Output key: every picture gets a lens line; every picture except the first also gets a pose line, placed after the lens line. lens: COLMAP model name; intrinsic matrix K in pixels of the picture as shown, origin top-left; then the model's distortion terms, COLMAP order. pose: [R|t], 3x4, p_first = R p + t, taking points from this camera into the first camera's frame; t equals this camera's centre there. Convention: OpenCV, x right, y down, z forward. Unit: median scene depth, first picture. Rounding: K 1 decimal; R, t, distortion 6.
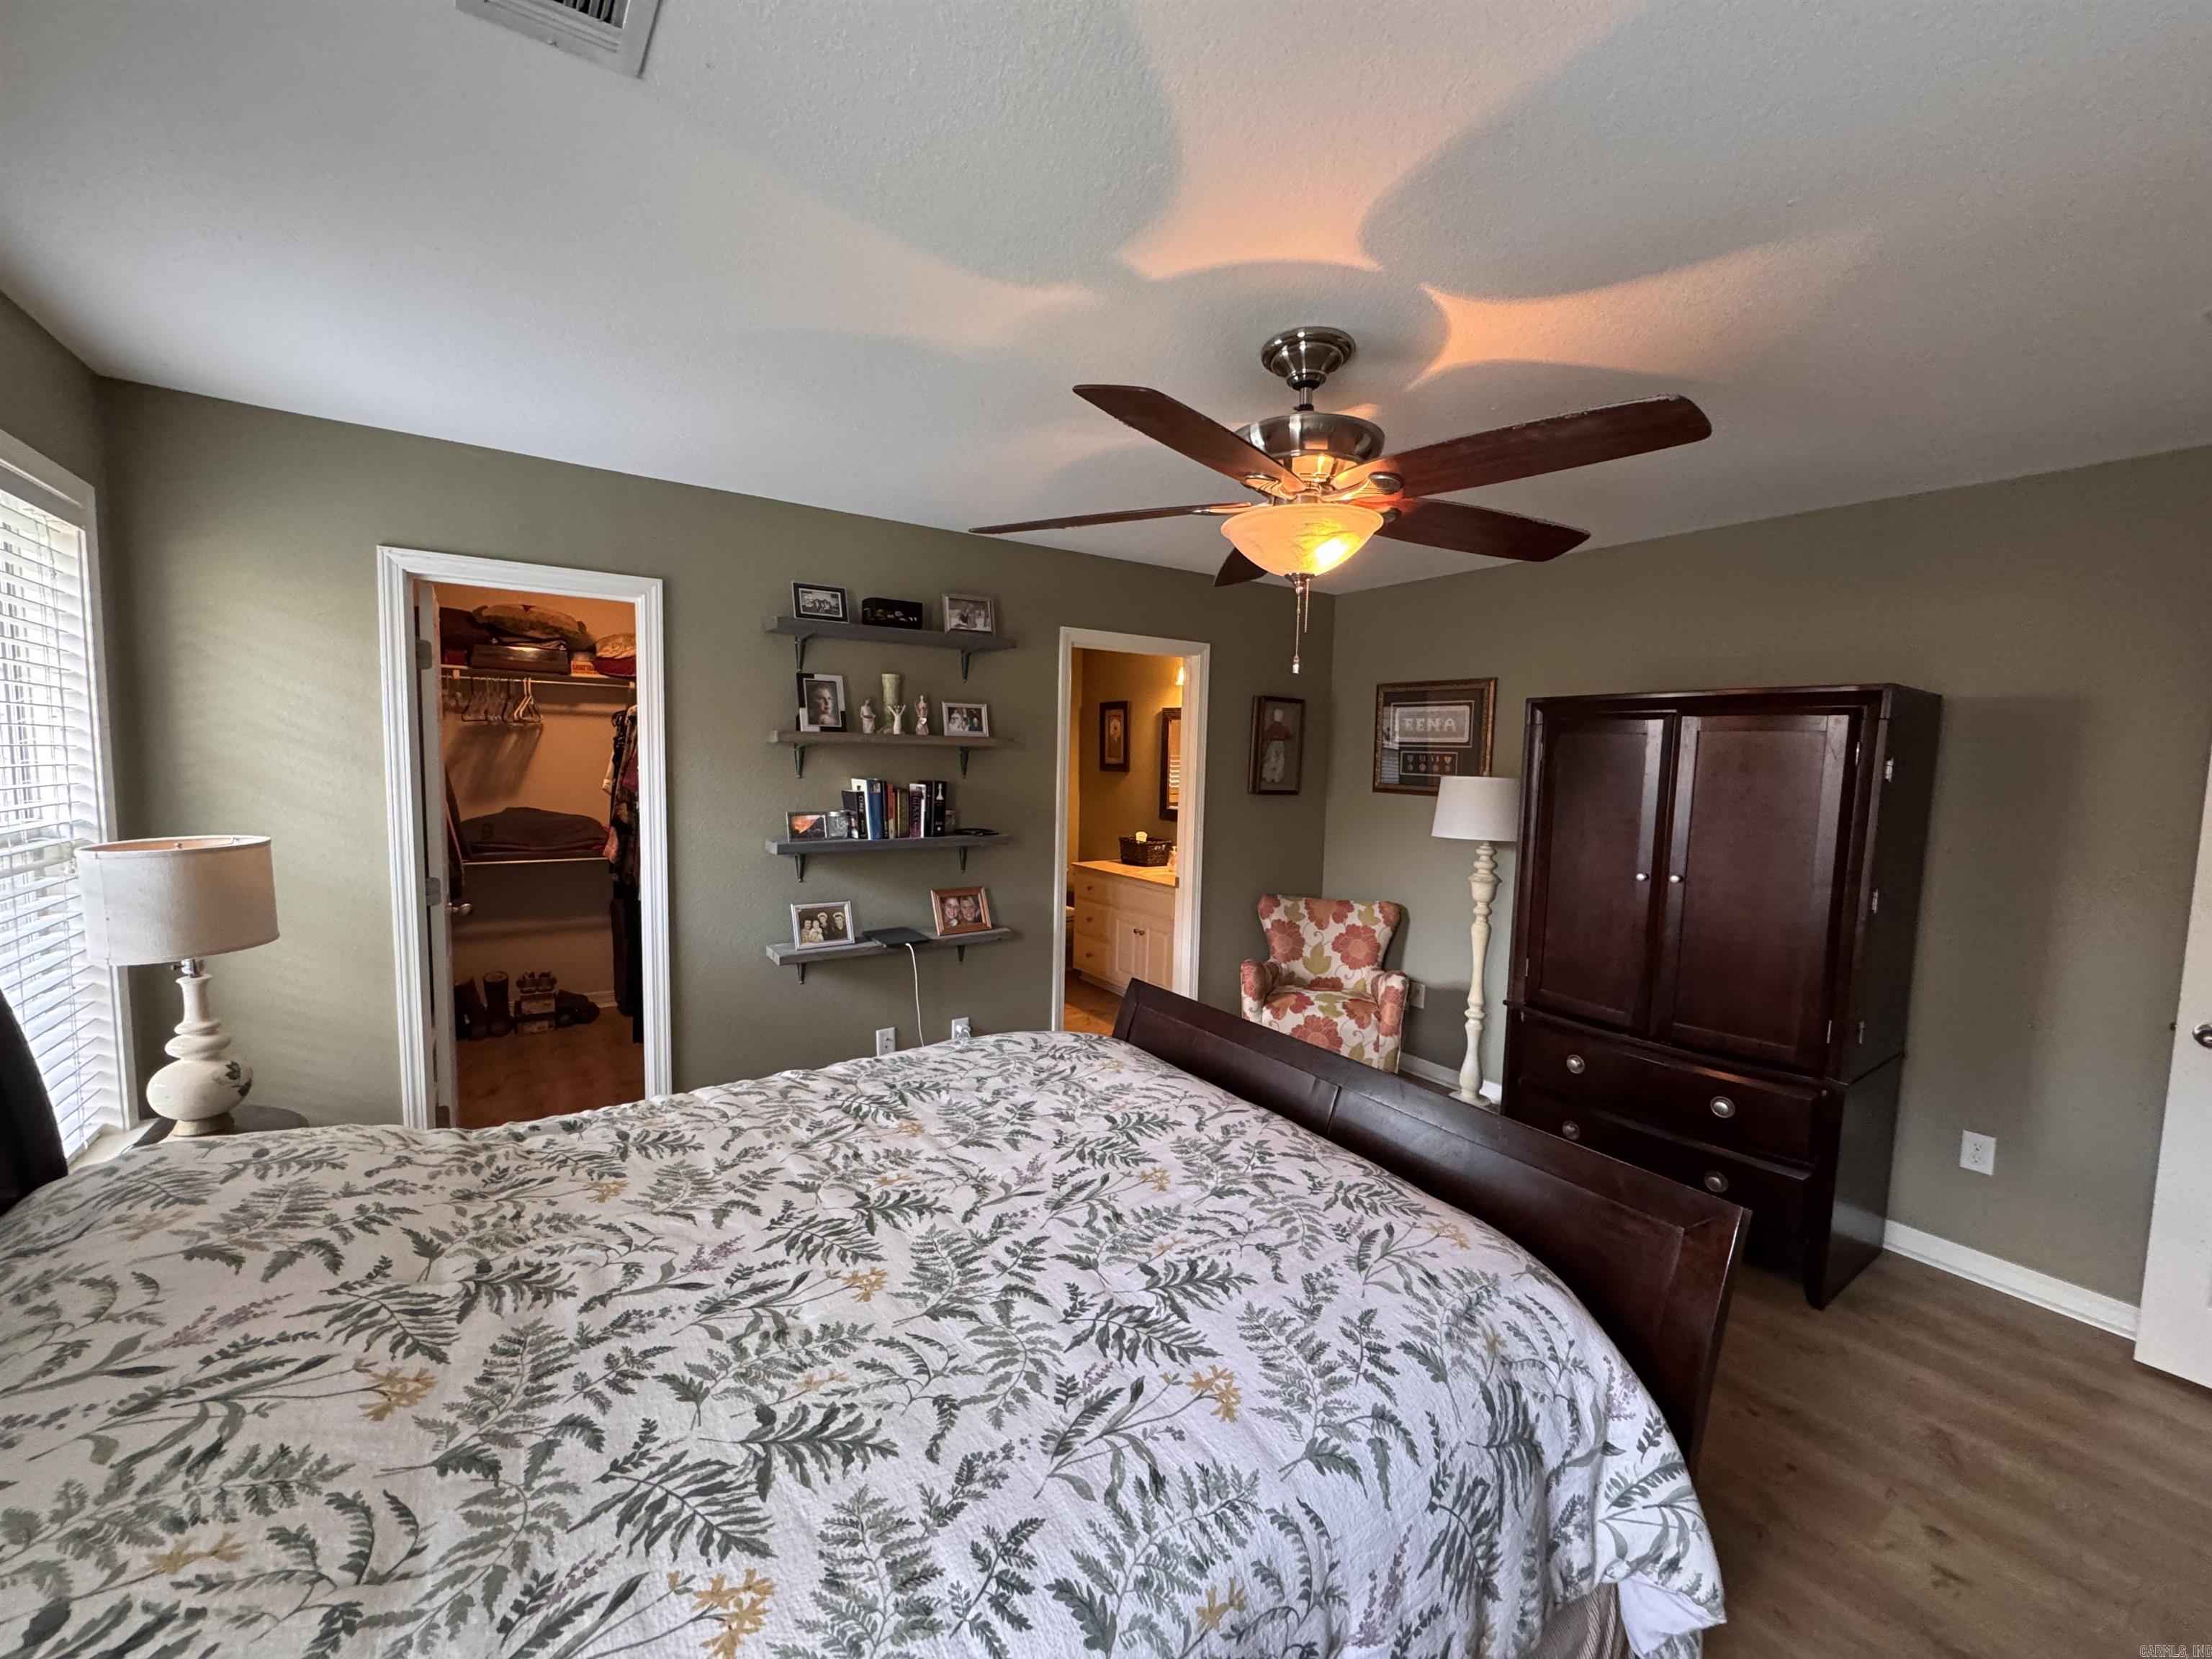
lens RADIAL K [[881.8, 0, 1107.0], [0, 881.8, 831.6], [0, 0, 1]] dist [-0.004162, 0.000402]
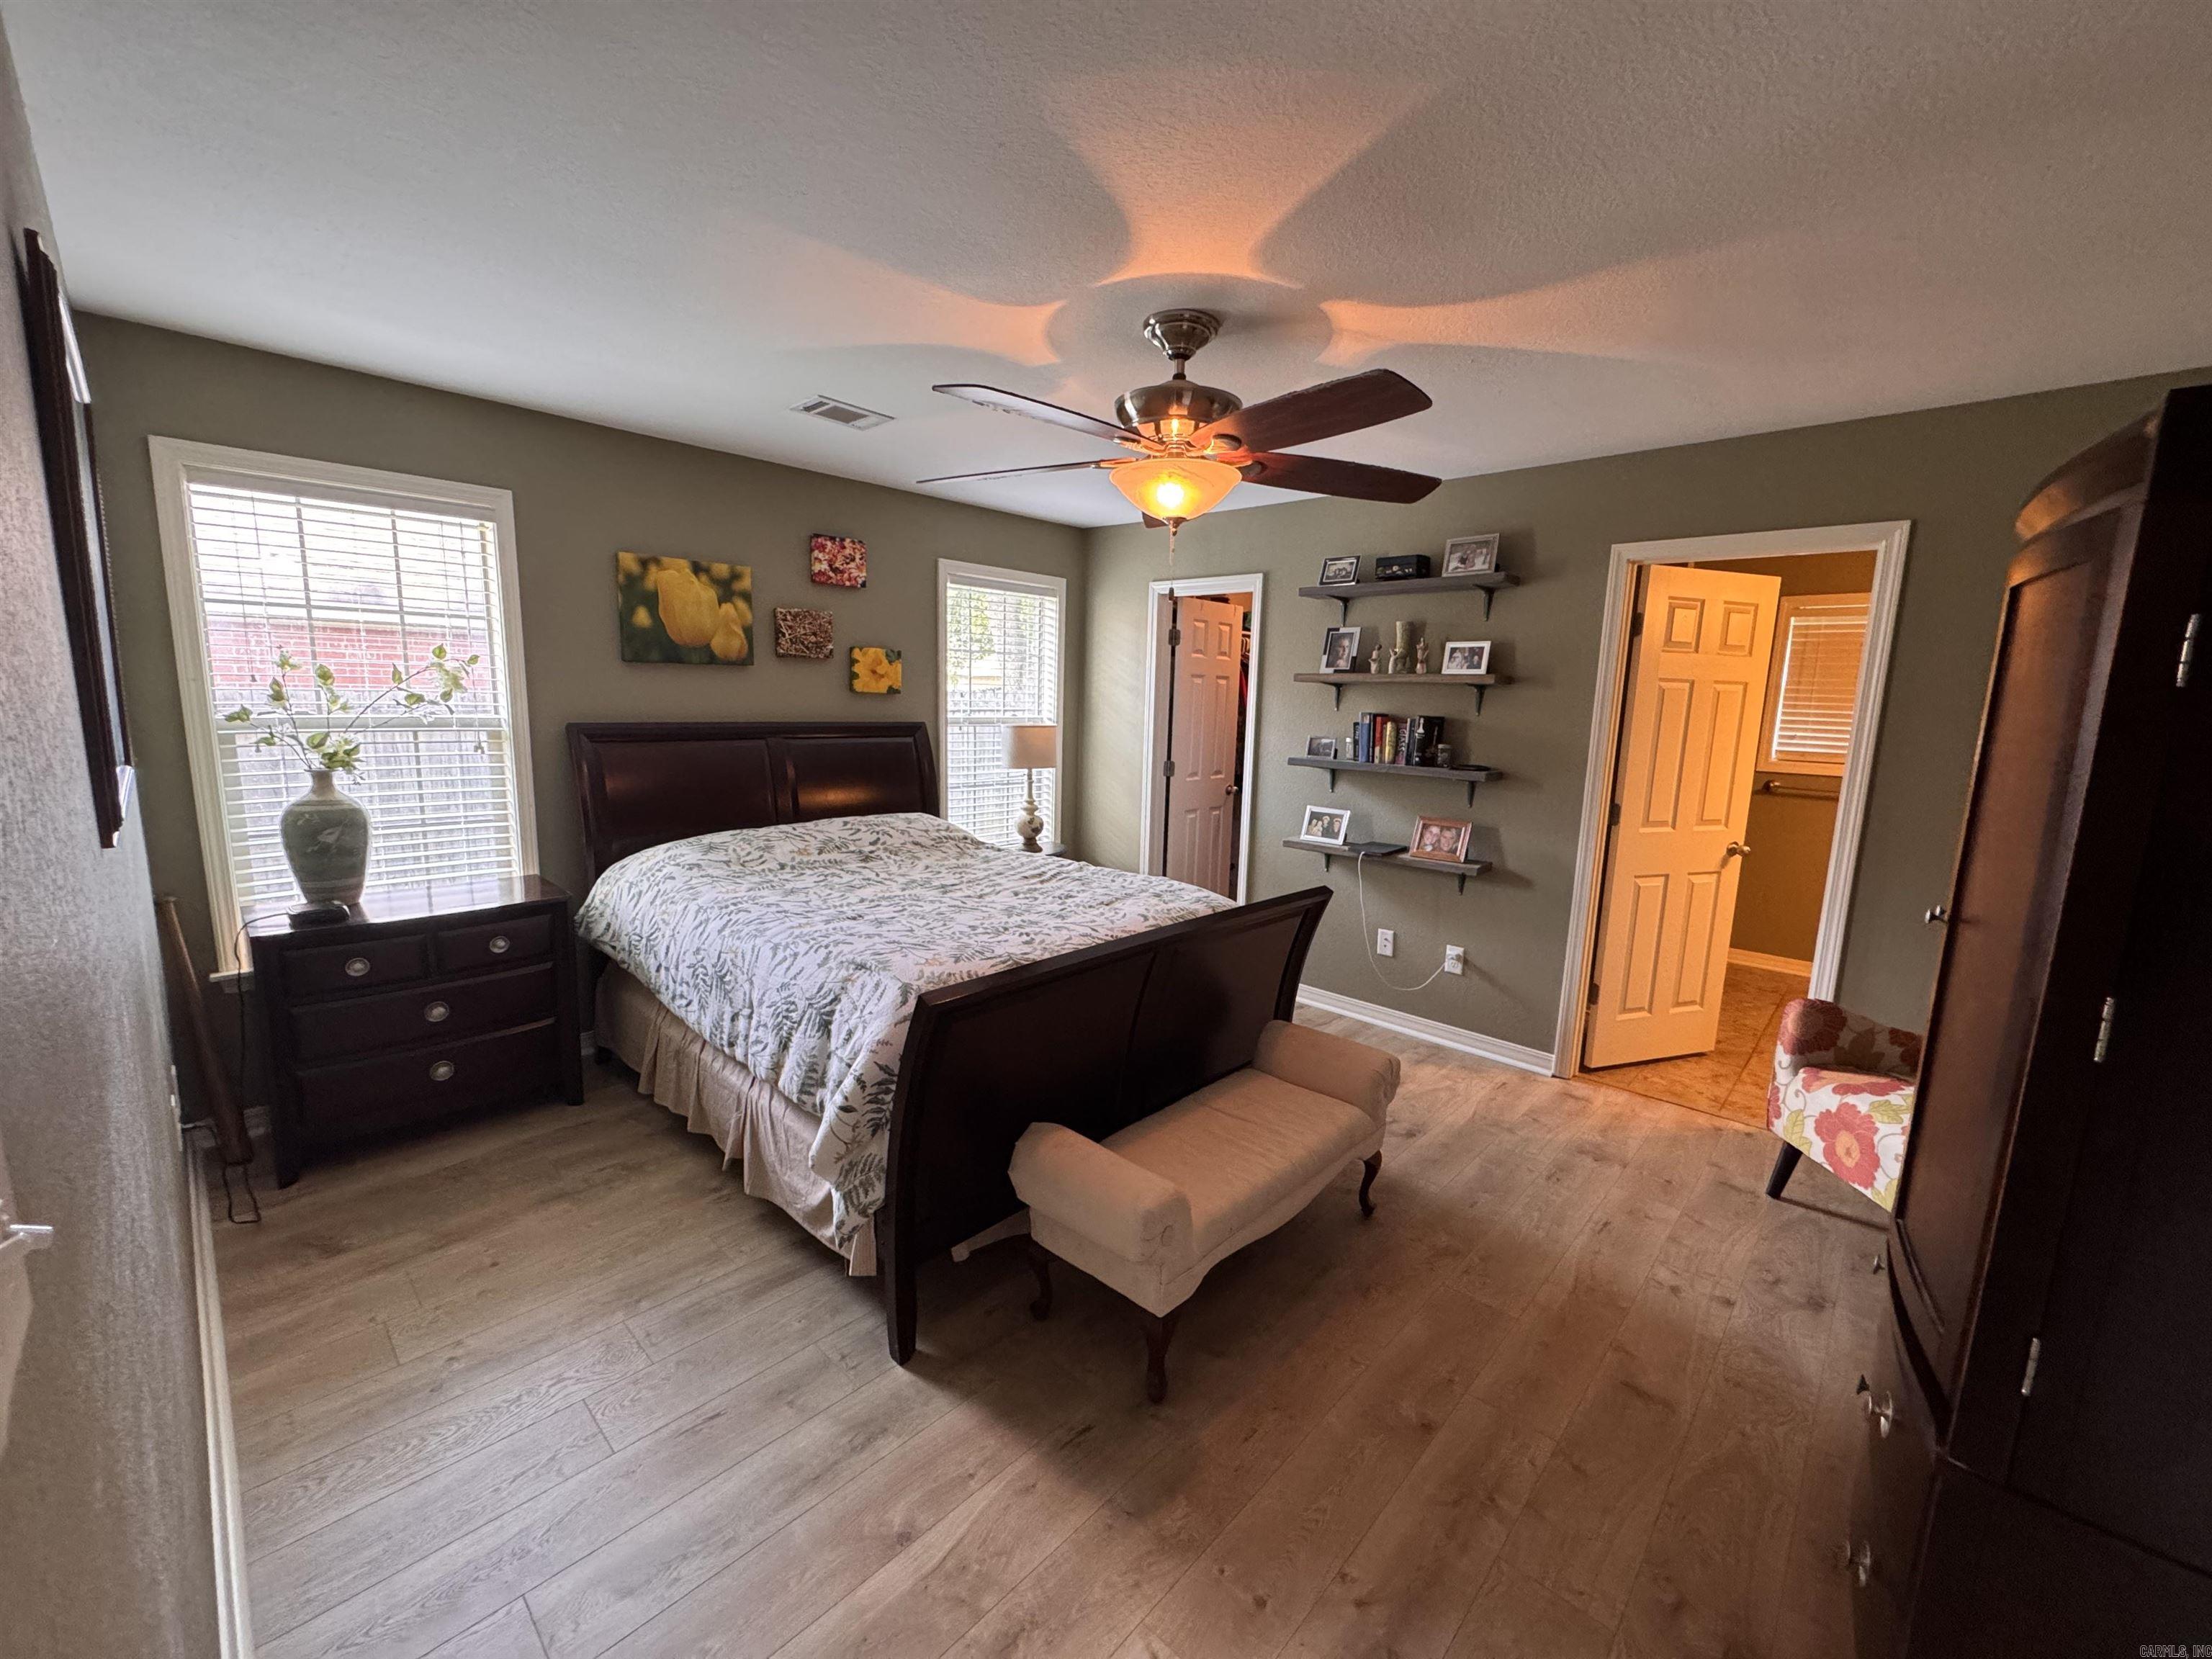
lens RADIAL K [[881.8, 0, 1107.6], [0, 881.8, 828.9], [0, 0, 1]] dist [-0.004162, 0.000402]
pose [[0.219125, 0.131705, -0.966767, 0.862490], [-0.109276, 0.987926, 0.109820, 0.004718], [0.969558, 0.081580, 0.230871, 0.405084]]
